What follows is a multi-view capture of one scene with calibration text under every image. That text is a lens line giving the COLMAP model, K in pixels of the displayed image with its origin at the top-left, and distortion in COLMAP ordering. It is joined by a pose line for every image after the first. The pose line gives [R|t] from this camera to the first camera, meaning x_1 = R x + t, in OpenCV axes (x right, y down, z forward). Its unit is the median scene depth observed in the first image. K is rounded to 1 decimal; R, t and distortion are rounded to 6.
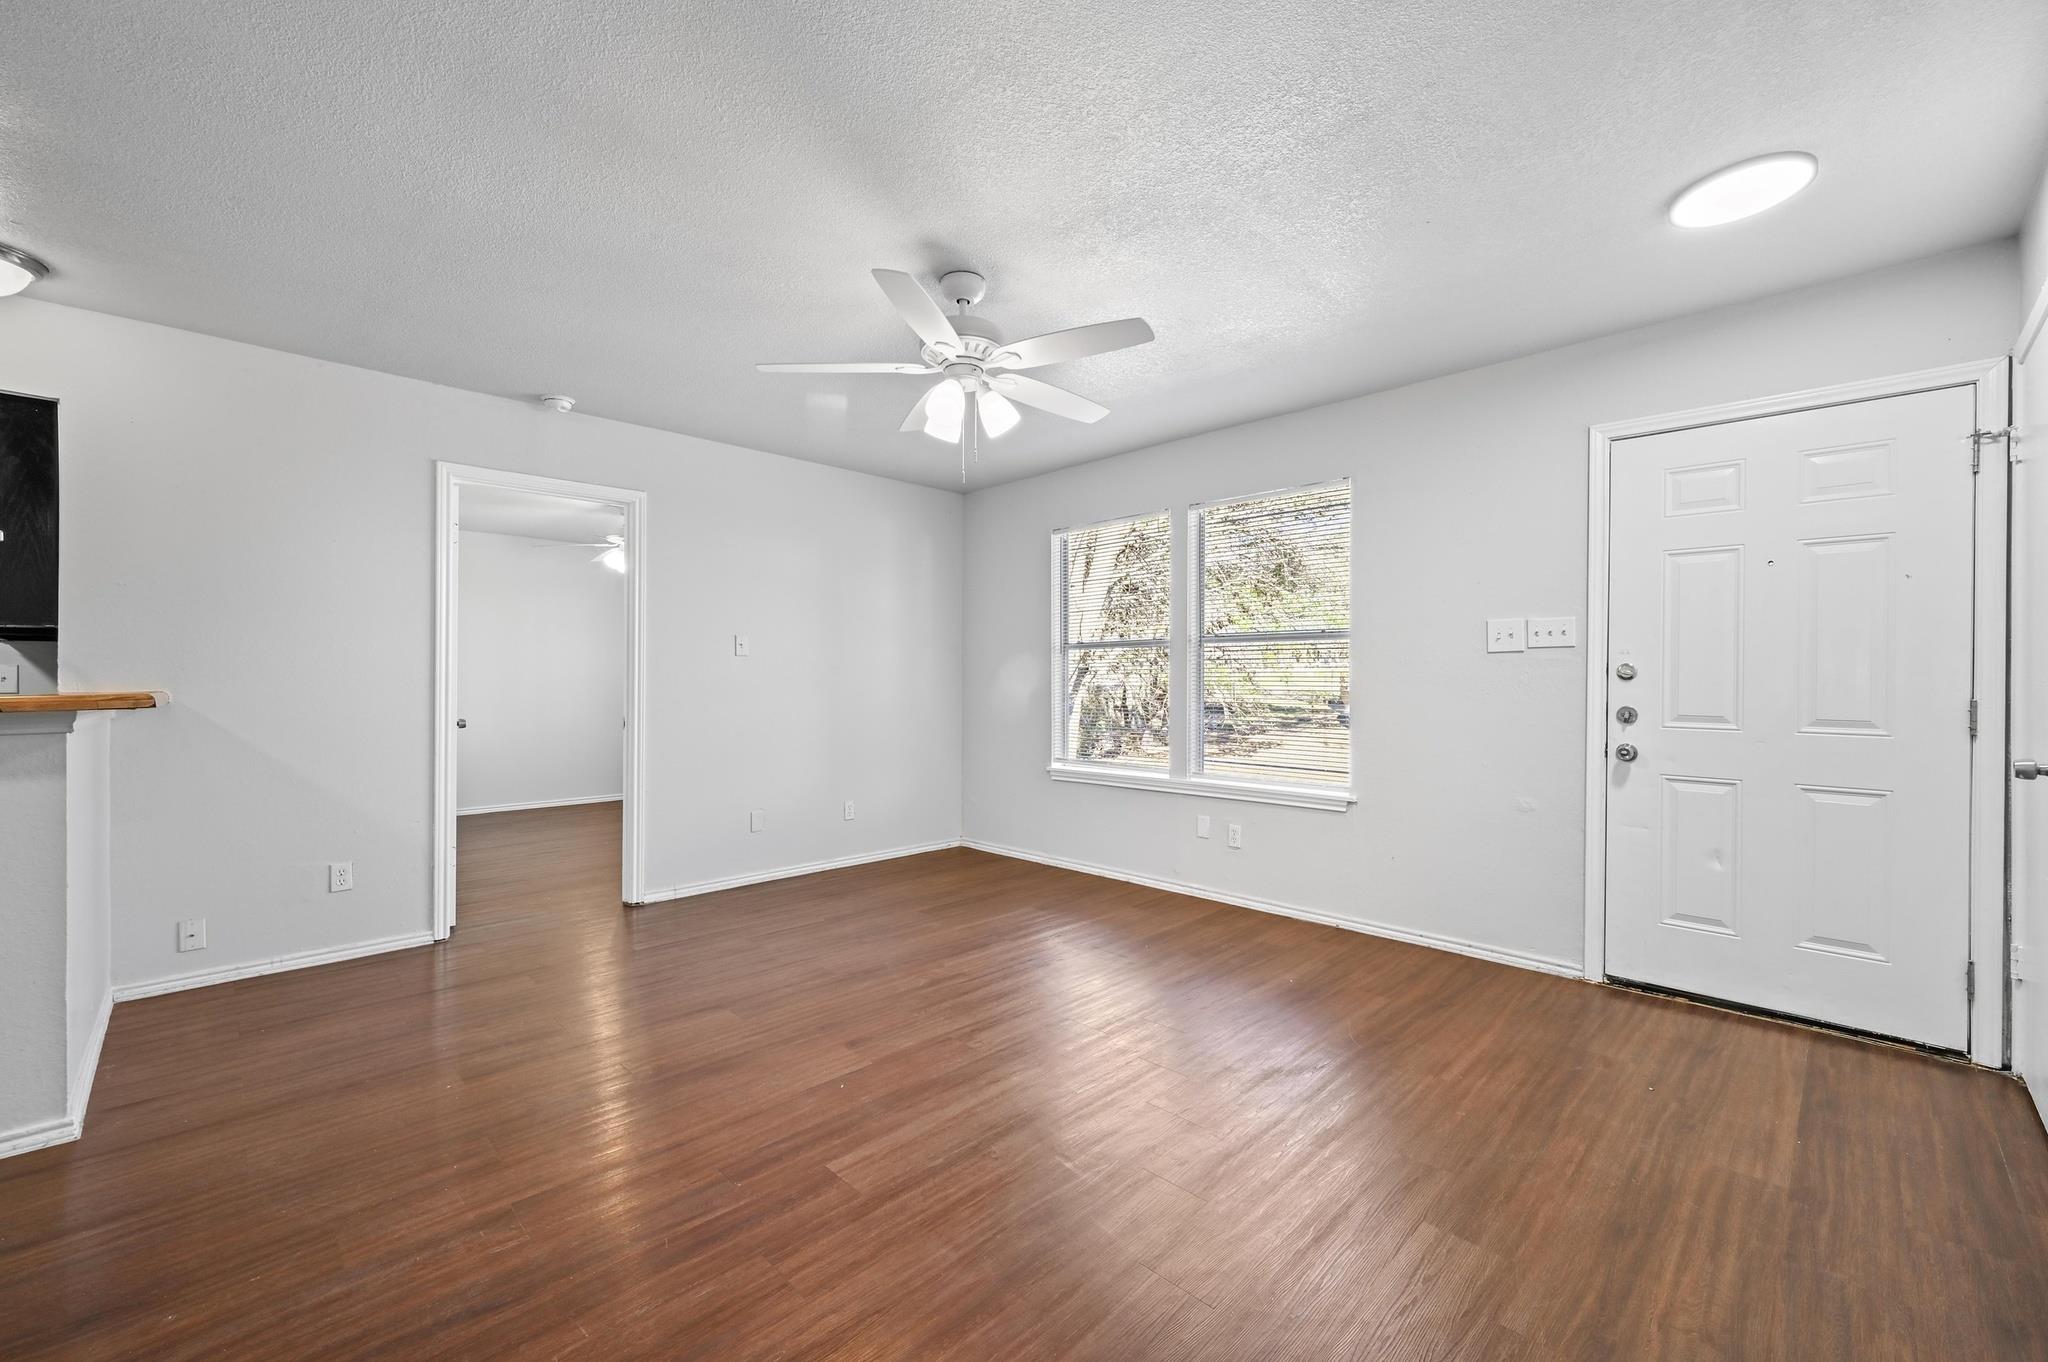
lens RADIAL K [[824.5, 0, 1025.8], [0, 824.5, 677.5], [0, 0, 1]] dist [0.000762, -0.000517]
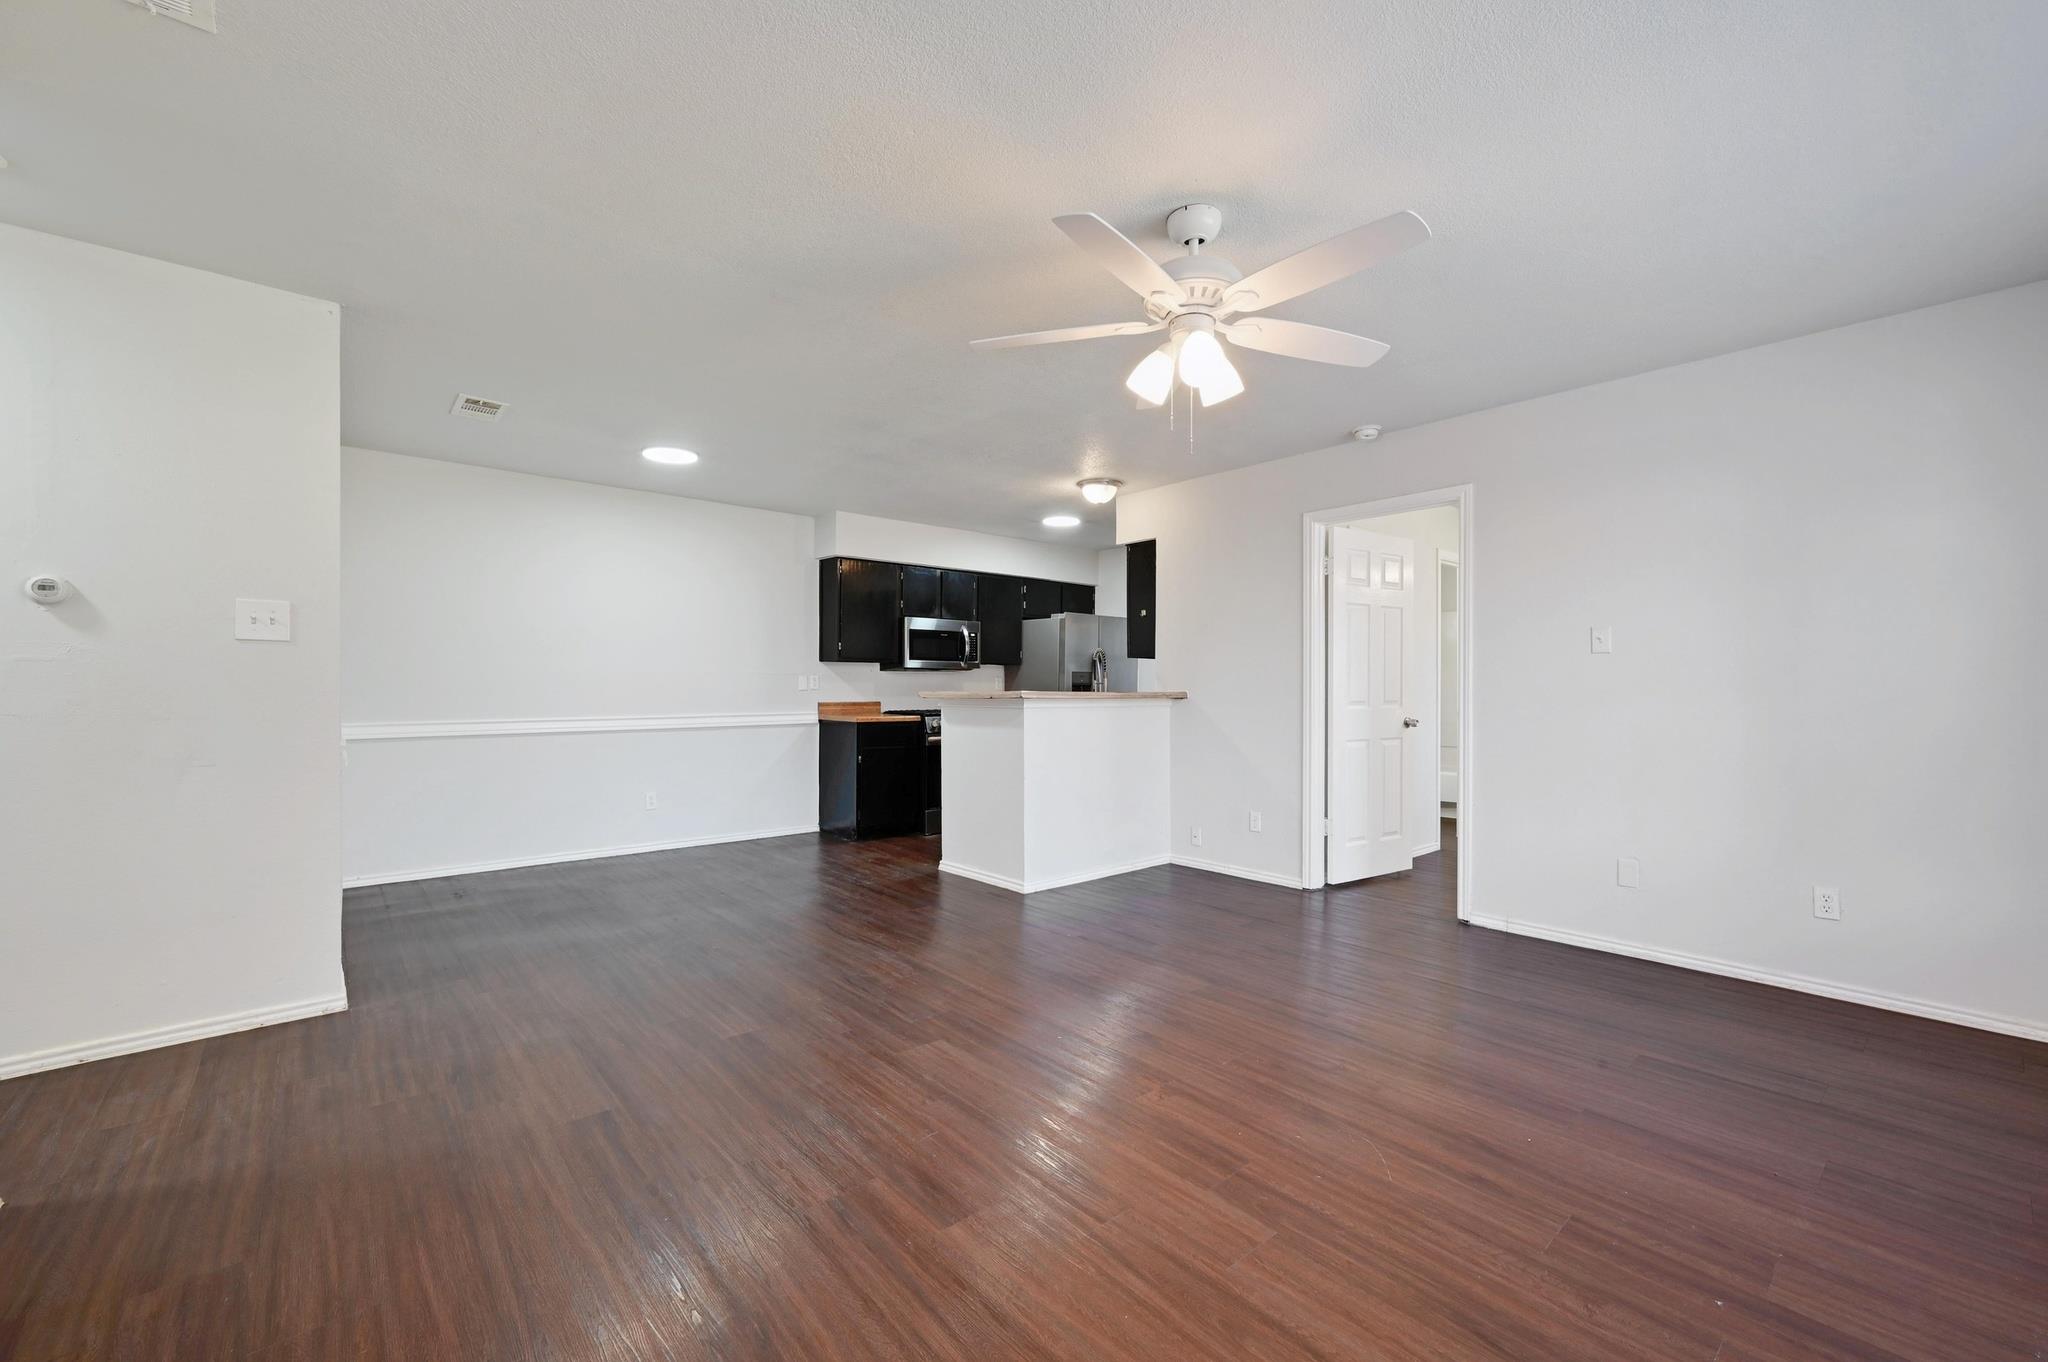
lens RADIAL K [[824.5, 0, 1031.1], [0, 824.5, 677.8], [0, 0, 1]] dist [0.000762, -0.000517]
pose [[-0.070671, -0.012858, -0.997417, 0.740121], [0.005253, 0.999898, -0.013262, 0.008544], [0.997486, -0.006176, -0.070596, 0.830994]]
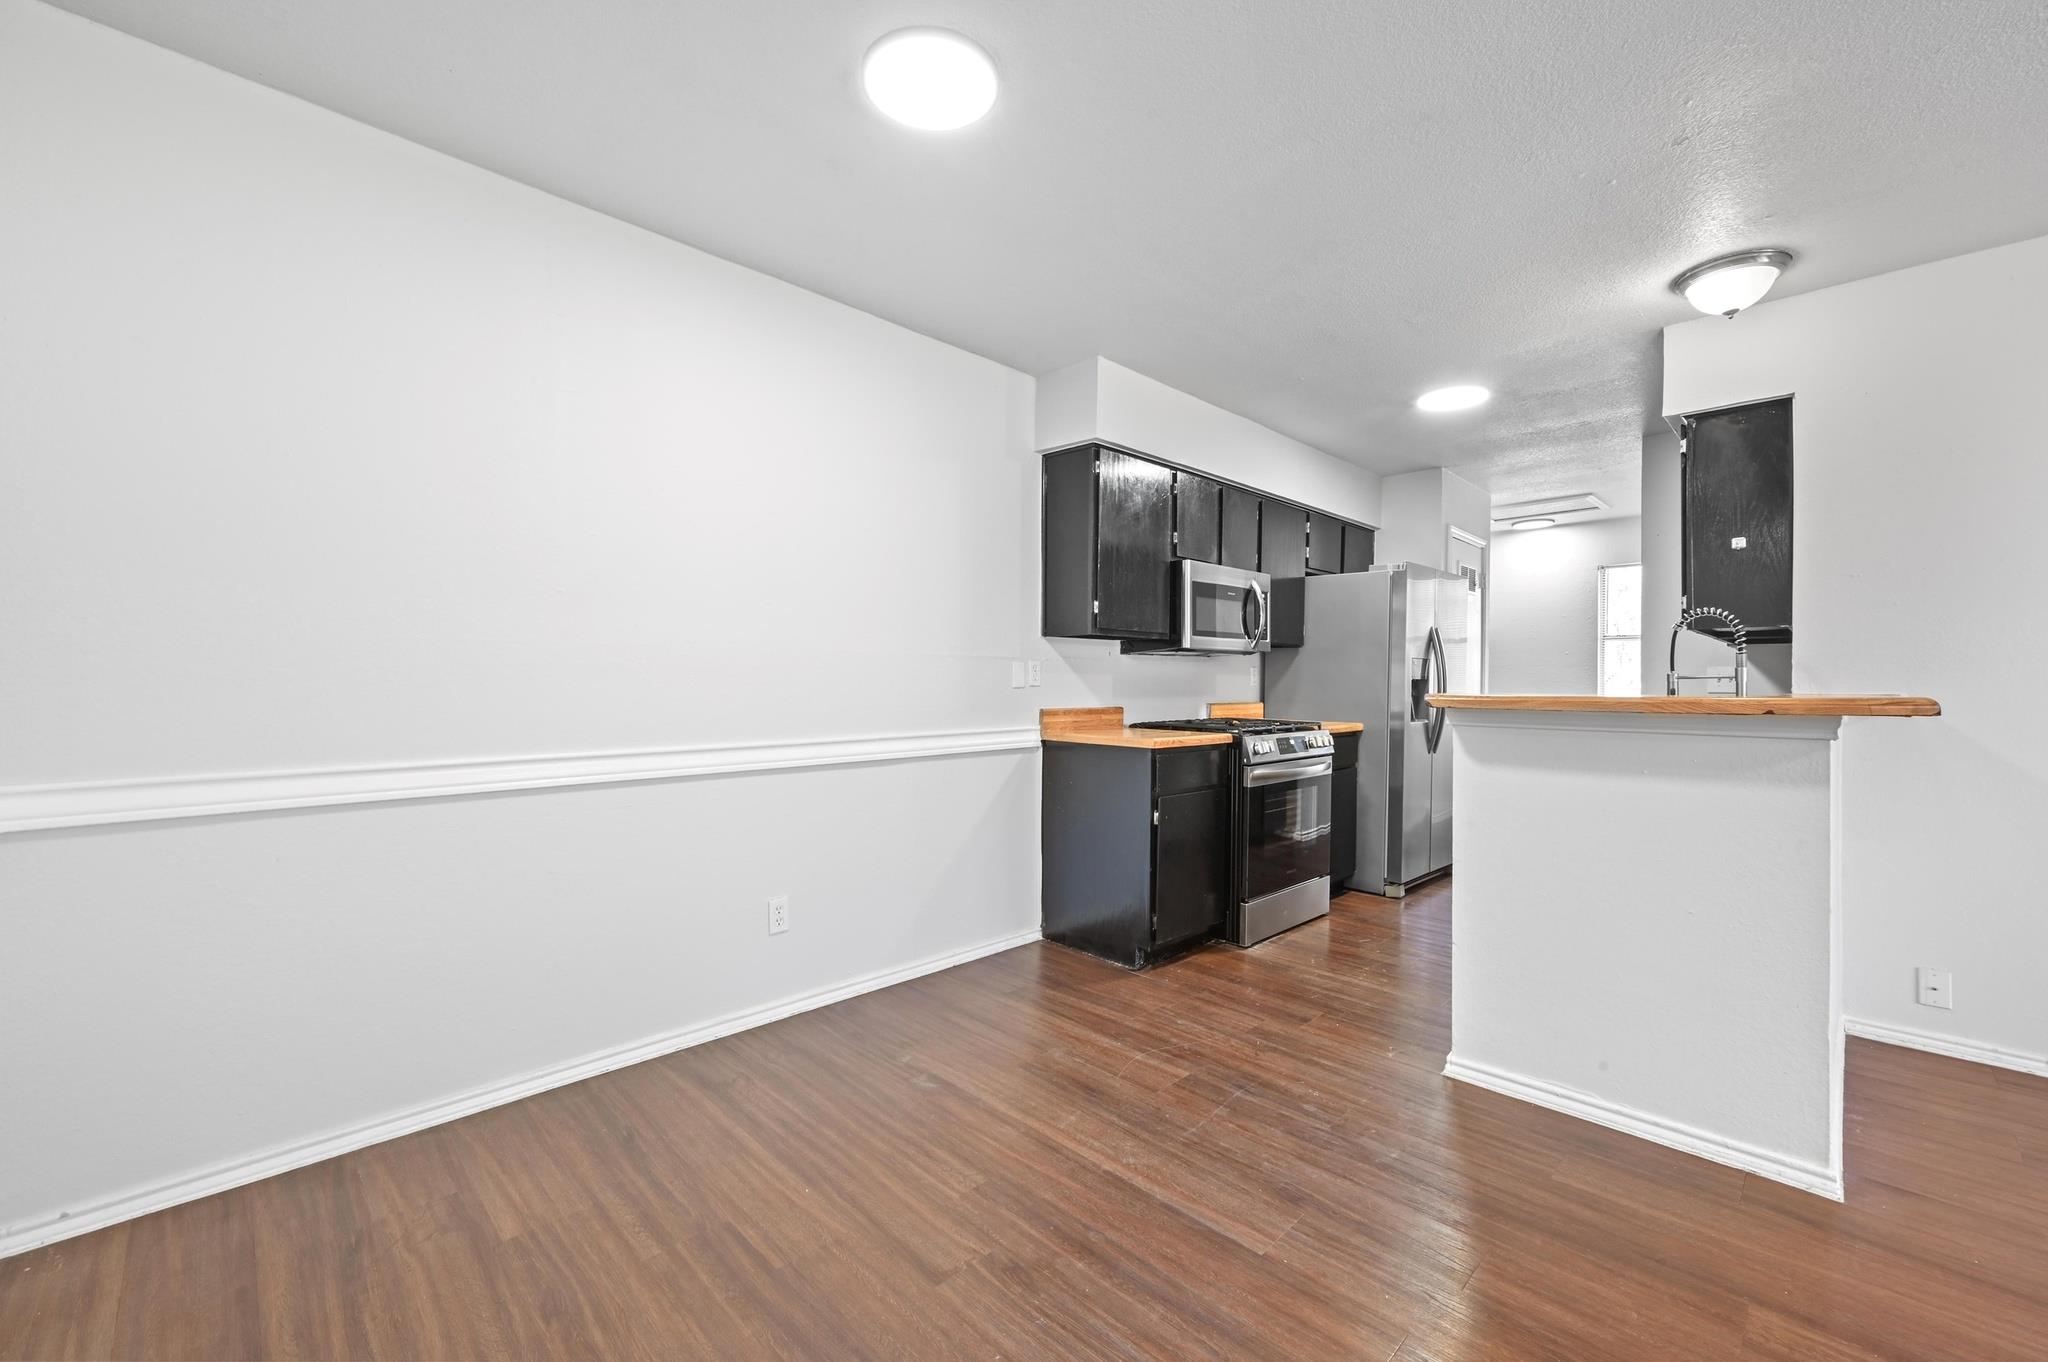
lens RADIAL K [[824.5, 0, 1030.8], [0, 824.5, 686.0], [0, 0, 1]] dist [0.000762, -0.000517]
pose [[-0.003534, 0.003550, -0.999987, -0.188971], [0.001498, 0.999993, 0.003545, 0.003127], [0.999993, -0.001485, -0.003539, 0.097793]]
